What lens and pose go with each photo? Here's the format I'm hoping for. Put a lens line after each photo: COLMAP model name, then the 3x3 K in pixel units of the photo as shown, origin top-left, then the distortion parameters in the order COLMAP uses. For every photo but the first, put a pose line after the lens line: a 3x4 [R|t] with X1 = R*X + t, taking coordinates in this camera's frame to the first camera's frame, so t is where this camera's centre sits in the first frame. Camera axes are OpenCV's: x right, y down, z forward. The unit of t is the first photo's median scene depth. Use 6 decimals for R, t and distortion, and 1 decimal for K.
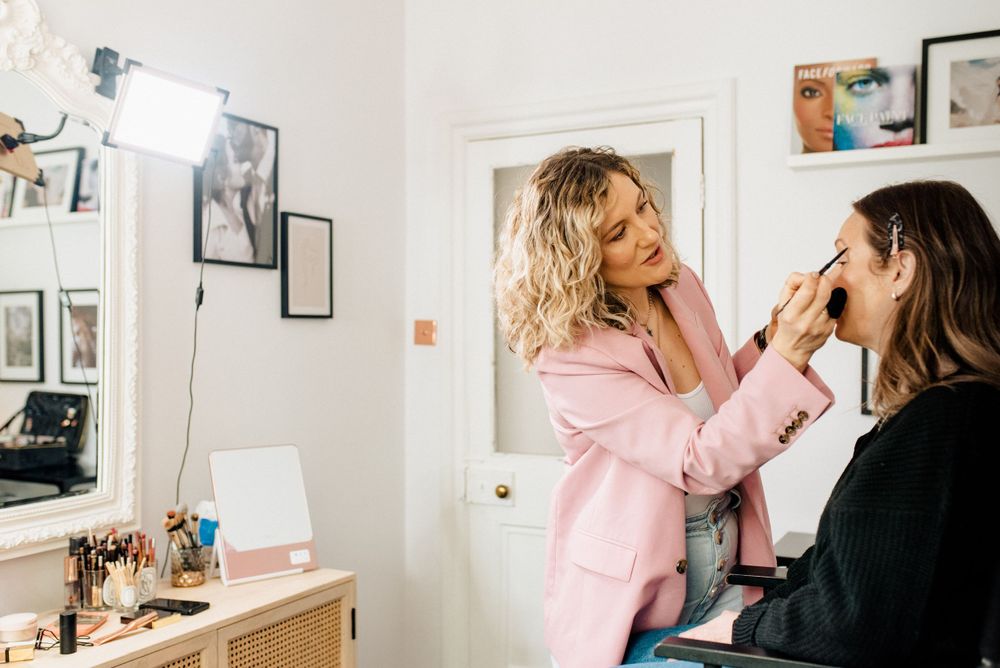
lens RADIAL K [[992.1, 0, 500.0], [0, 992.1, 334.0], [0, 0, 1]] dist [0.001781, 0.014789]
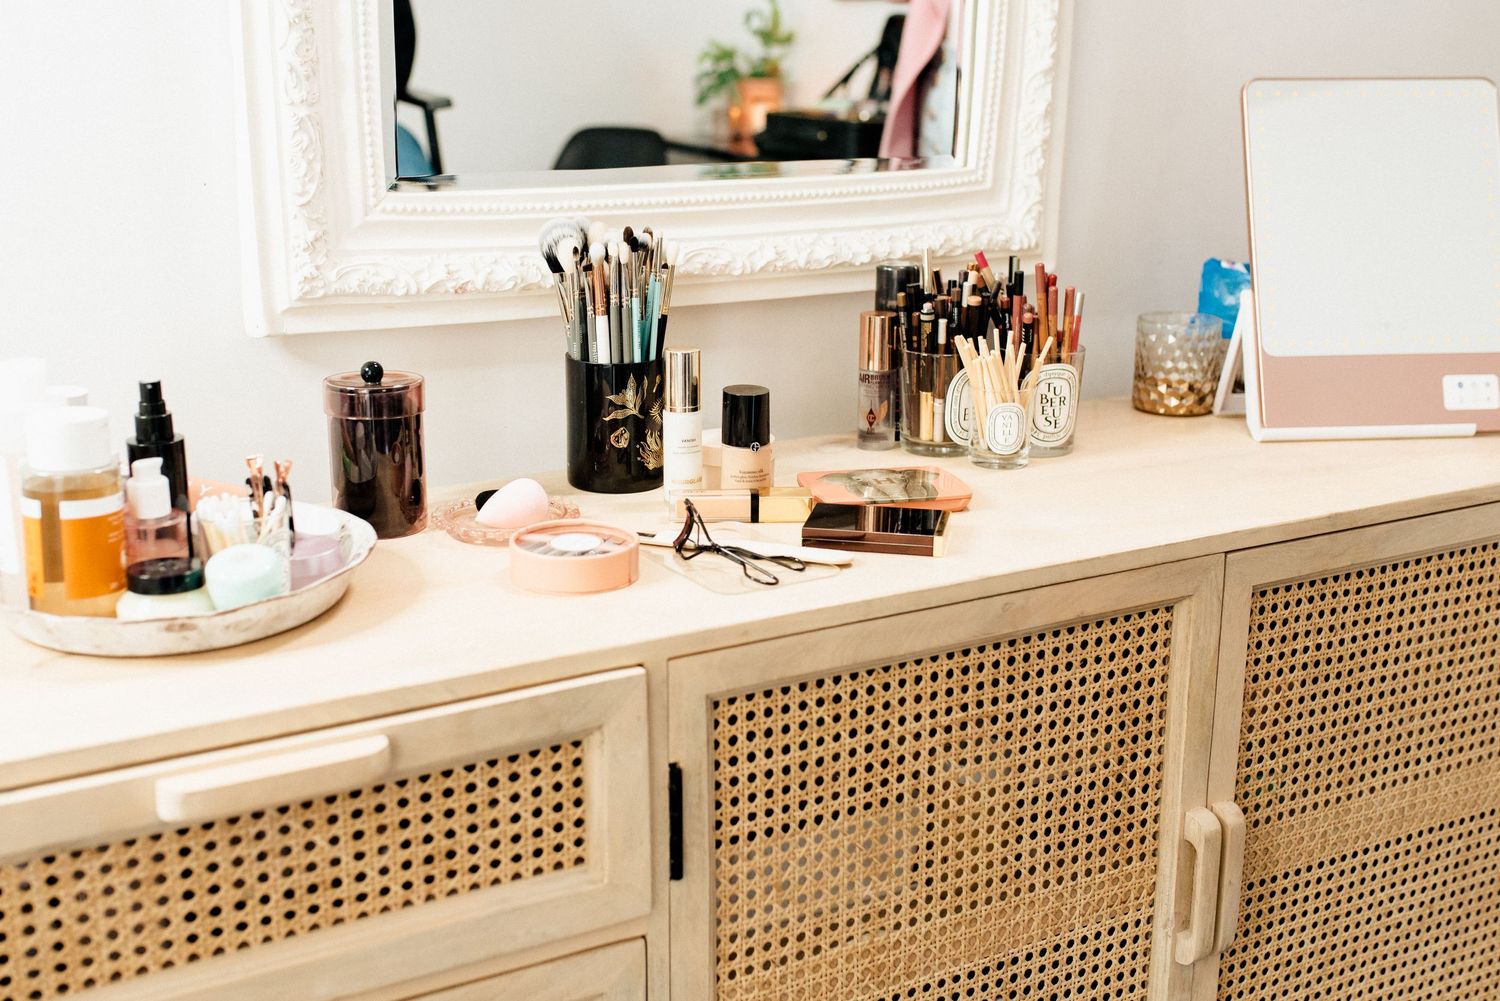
lens RADIAL K [[1789.2, 0, 667.1], [0, 1789.2, 460.3], [0, 0, 1]] dist [-0.004368, -0.006470]
pose [[0.830849, 0.148127, -0.536422, -0.105863], [-0.007335, 0.966755, 0.255598, 0.097252], [0.556449, -0.208428, 0.804314, 0.358034]]
